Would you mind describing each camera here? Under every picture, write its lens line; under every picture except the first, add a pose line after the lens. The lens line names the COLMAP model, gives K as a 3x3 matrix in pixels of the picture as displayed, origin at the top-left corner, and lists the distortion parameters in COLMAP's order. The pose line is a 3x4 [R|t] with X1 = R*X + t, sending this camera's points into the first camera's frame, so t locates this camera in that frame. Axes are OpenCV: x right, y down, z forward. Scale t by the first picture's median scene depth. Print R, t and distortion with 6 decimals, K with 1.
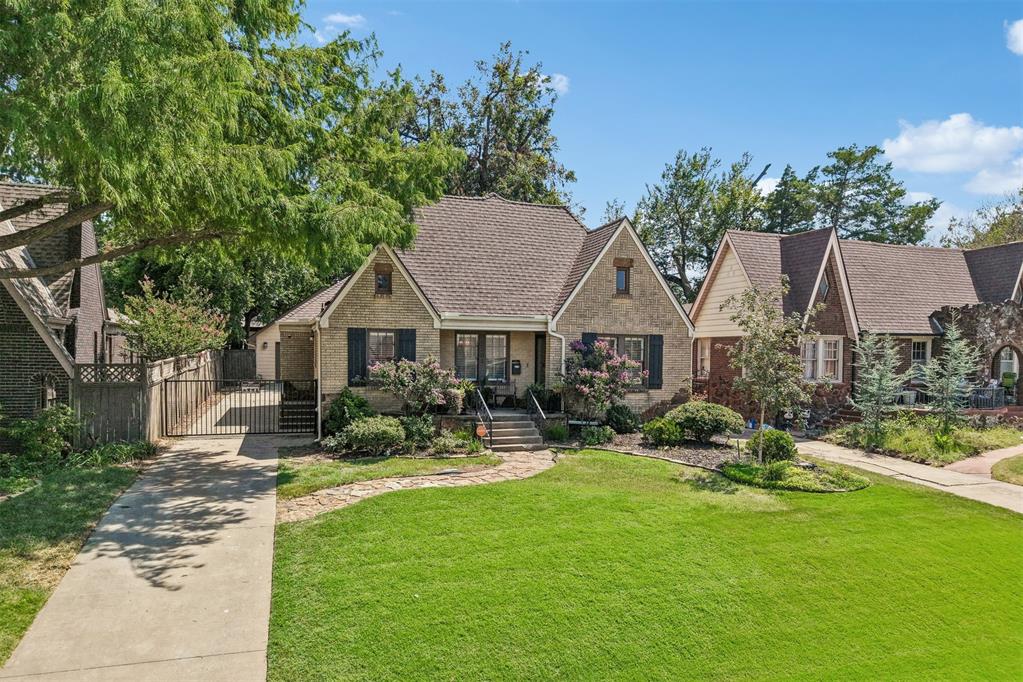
lens RADIAL K [[702.1, 0, 515.8], [0, 702.1, 372.6], [0, 0, 1]] dist [0.003725, 0.000825]
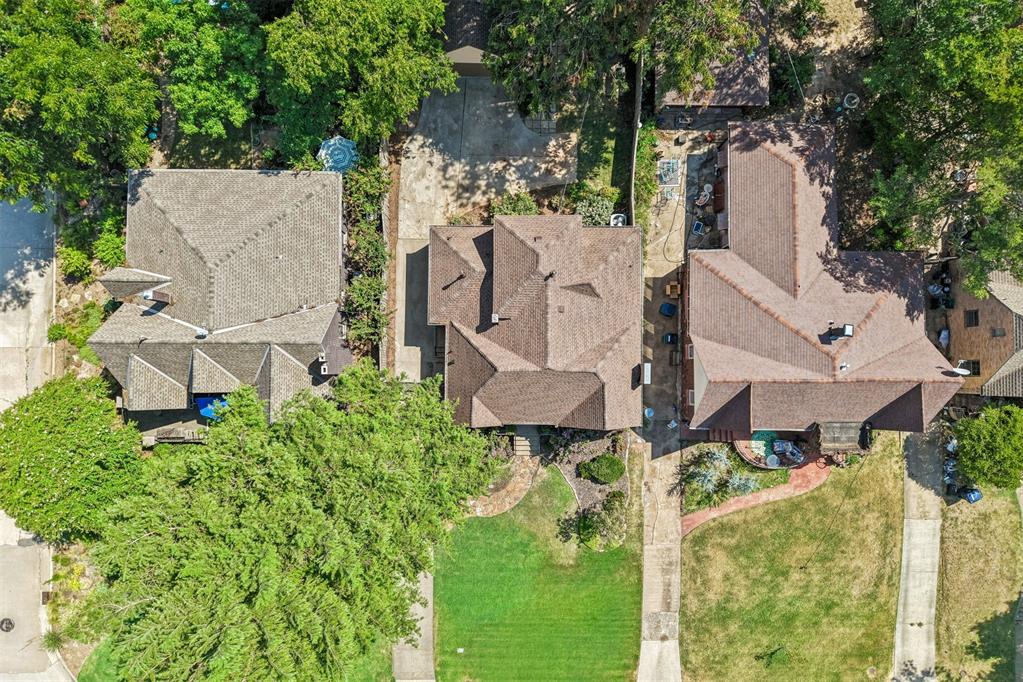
lens RADIAL K [[686.9, 0, 512.9], [0, 686.9, 341.7], [0, 0, 1]] dist [0.005625, 0.000890]
pose [[0.947458, 0.319256, -0.019988, -0.106000], [-0.005230, 0.077939, 0.996944, -2.037853], [0.319839, -0.944458, 0.075514, 1.038841]]
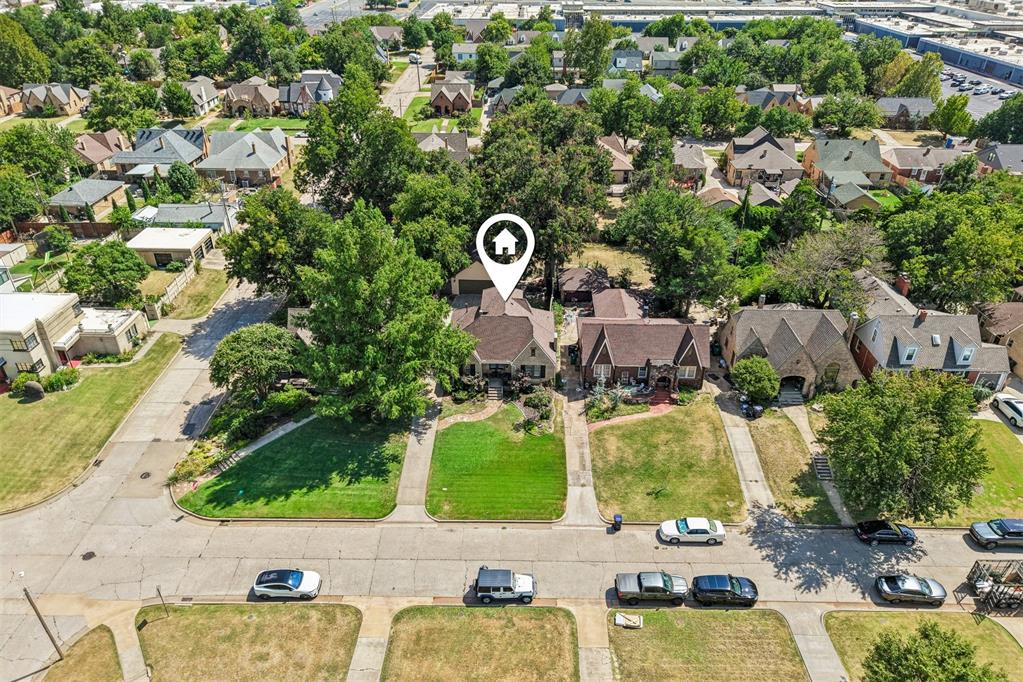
lens RADIAL K [[684.9, 0, 514.1], [0, 684.9, 337.7], [0, 0, 1]] dist [0.088364, -0.143304]
pose [[0.941118, 0.165203, -0.294967, 1.120370], [-0.002808, 0.876269, 0.481815, -1.948682], [0.338067, -0.452616, 0.825136, -1.945954]]
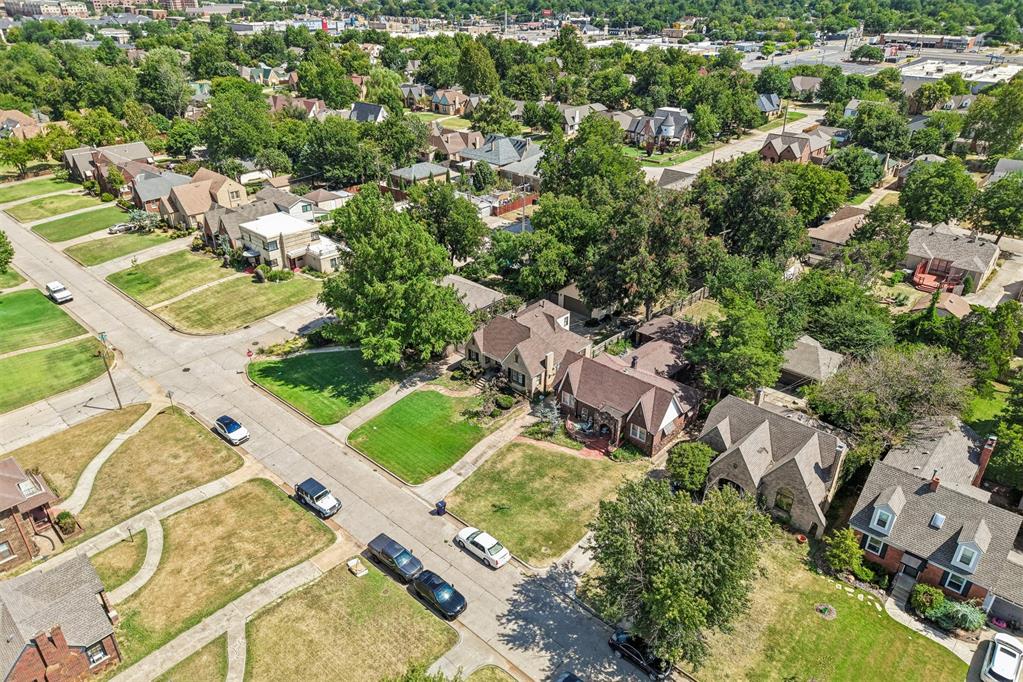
lens RADIAL K [[684.9, 0, 514.1], [0, 684.9, 337.7], [0, 0, 1]] dist [0.088364, -0.143304]
pose [[0.484957, 0.396751, -0.779362, 3.149086], [-0.026061, 0.897330, 0.440589, -1.966243], [0.874150, -0.193356, 0.445506, -0.690407]]
